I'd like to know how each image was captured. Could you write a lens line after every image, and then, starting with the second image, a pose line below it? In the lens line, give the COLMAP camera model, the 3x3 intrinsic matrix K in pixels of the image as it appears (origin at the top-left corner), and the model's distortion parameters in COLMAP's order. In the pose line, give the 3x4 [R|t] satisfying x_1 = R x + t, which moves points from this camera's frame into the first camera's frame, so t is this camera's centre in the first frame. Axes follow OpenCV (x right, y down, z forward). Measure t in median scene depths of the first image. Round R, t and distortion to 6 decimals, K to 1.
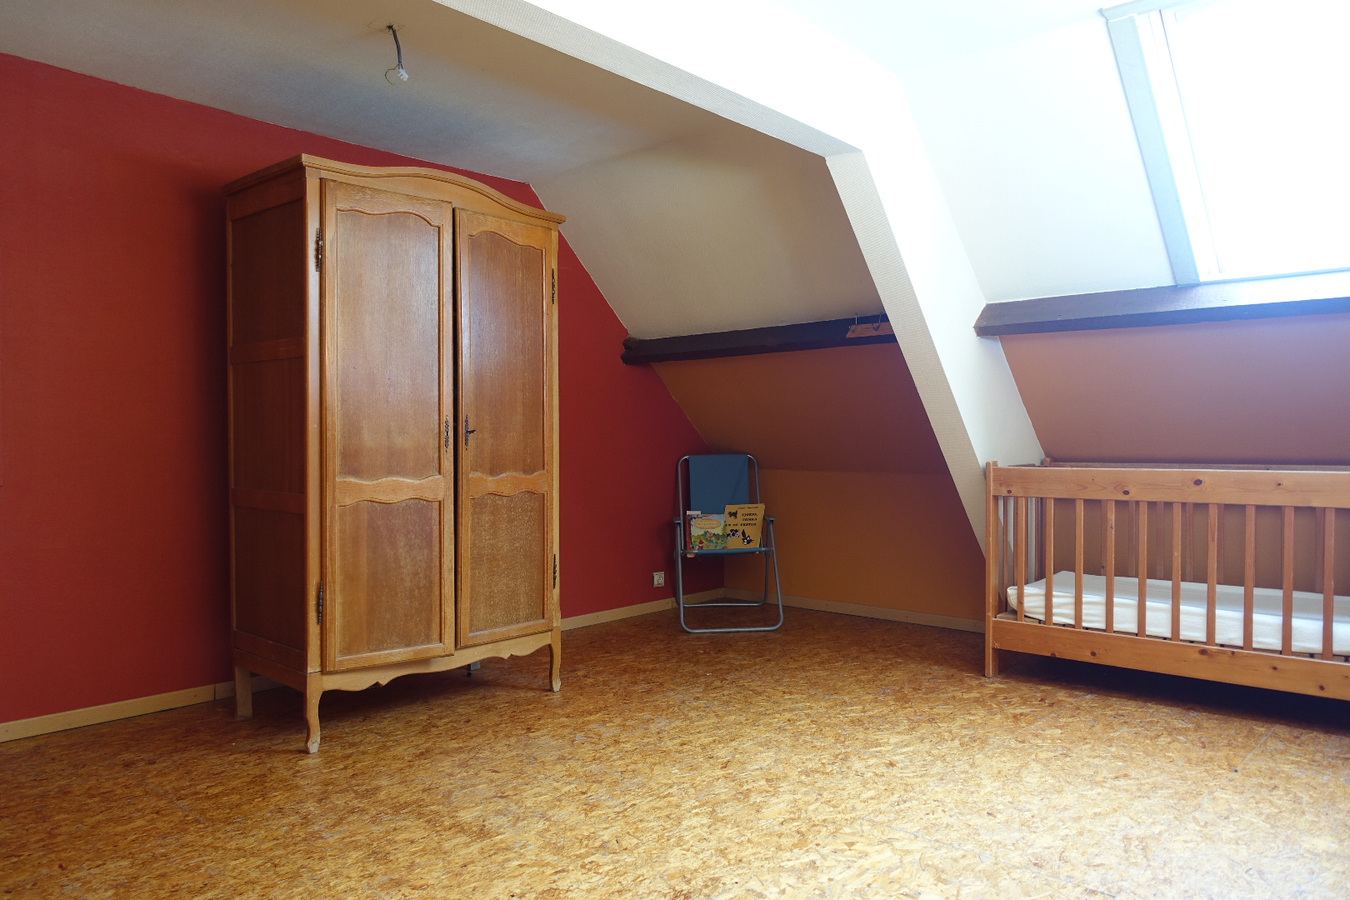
lens RADIAL K [[937.4, 0, 680.4], [0, 937.4, 453.9], [0, 0, 1]] dist [0.011729, -0.004784]
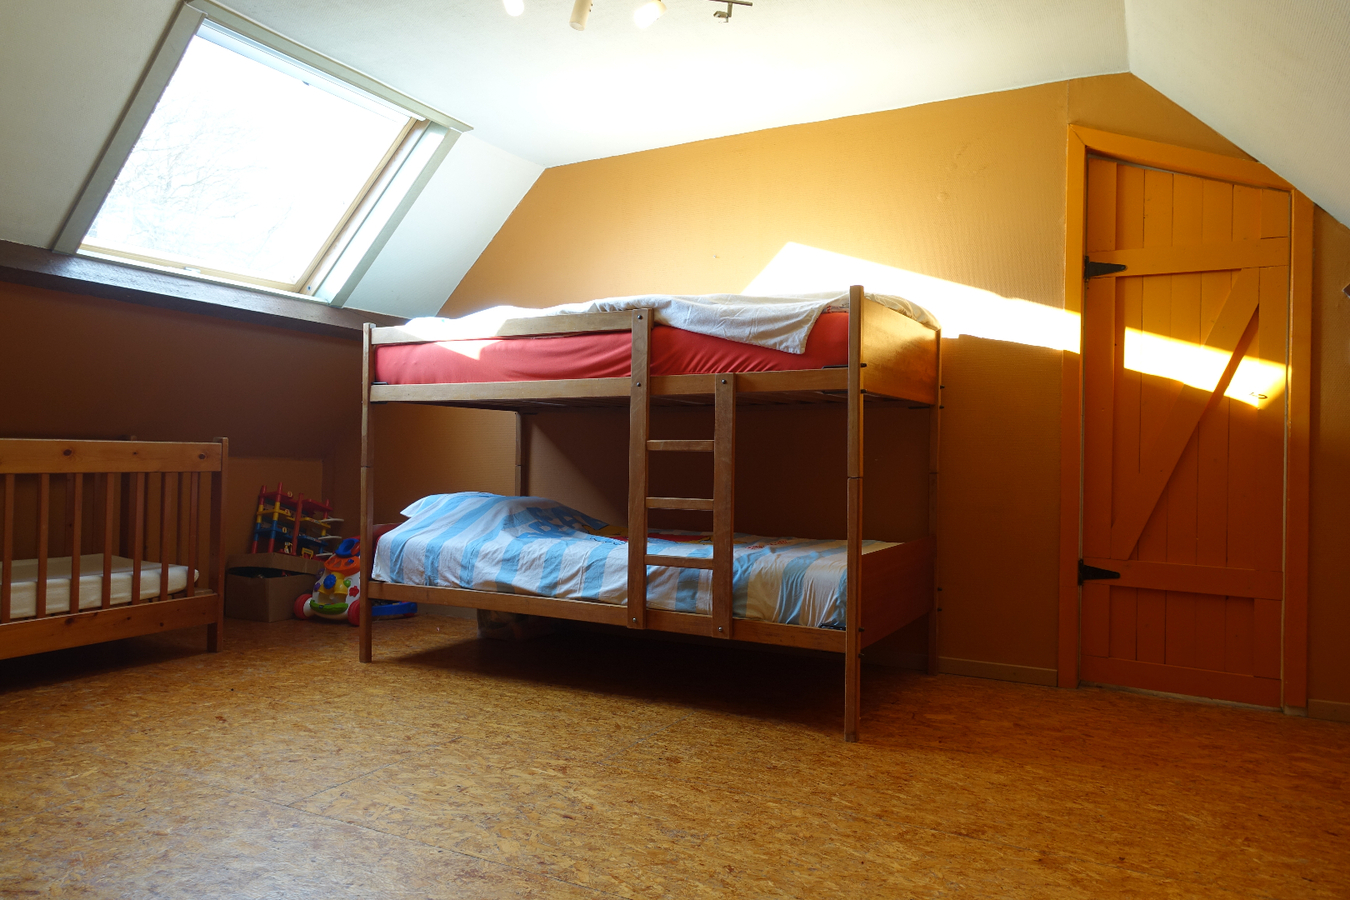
lens RADIAL K [[937.4, 0, 680.4], [0, 937.4, 453.9], [0, 0, 1]] dist [0.011729, -0.004784]
pose [[-0.237885, -0.003382, 0.971288, -0.582400], [-0.004512, 0.999987, 0.002377, 0.026606], [-0.971283, -0.003817, -0.237897, 0.609231]]
